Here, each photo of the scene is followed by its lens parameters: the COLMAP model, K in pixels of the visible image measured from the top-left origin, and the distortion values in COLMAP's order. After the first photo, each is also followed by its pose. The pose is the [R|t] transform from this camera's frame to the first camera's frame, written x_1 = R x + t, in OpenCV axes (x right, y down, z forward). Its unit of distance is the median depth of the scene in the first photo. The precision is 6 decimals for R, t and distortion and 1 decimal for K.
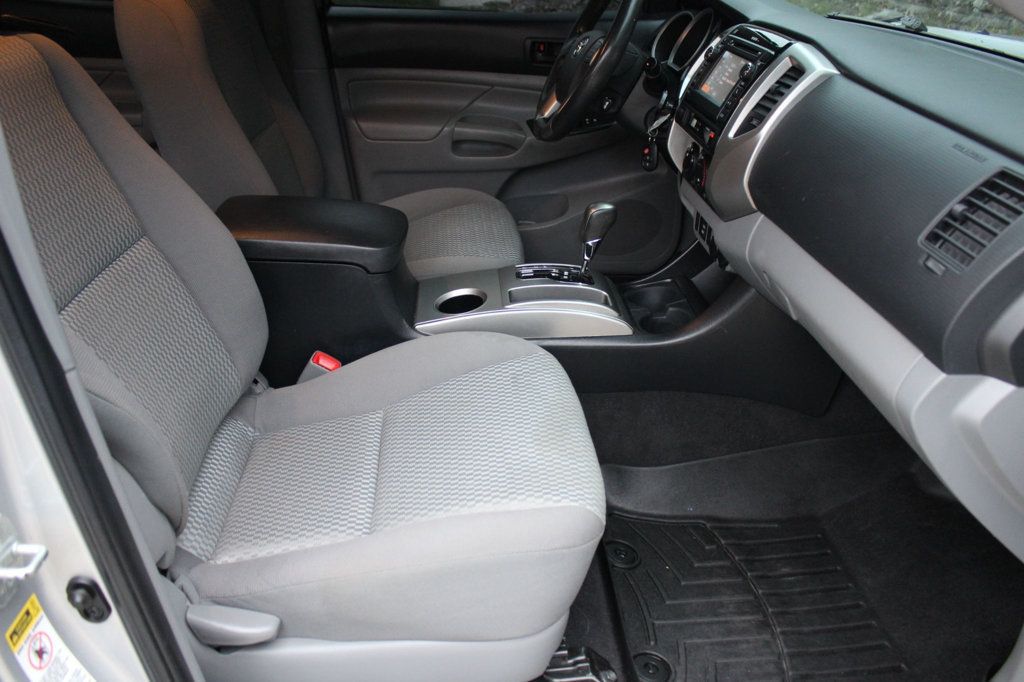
lens RADIAL K [[853.6, 0, 517.0], [0, 853.6, 352.7], [0, 0, 1]] dist [-0.175465, 0.139693]
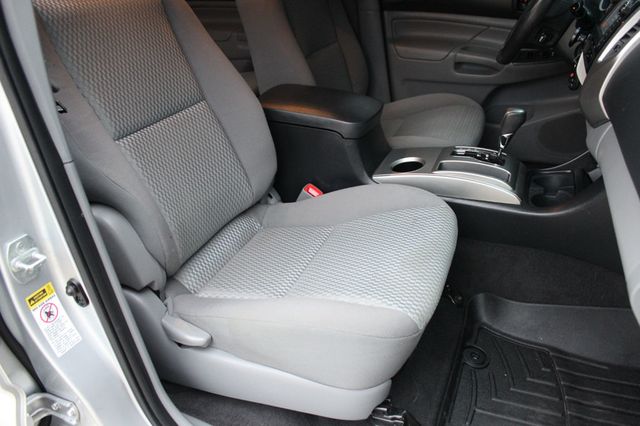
lens RADIAL K [[533.5, 0, 317.3], [0, 533.5, 214.9], [0, 0, 1]] dist [-0.175465, 0.139693]
pose [[0.892713, 0.162128, -0.420450, 0.207144], [-0.149901, 0.986741, 0.062218, -0.008565], [0.424963, 0.007483, 0.905180, 0.100043]]
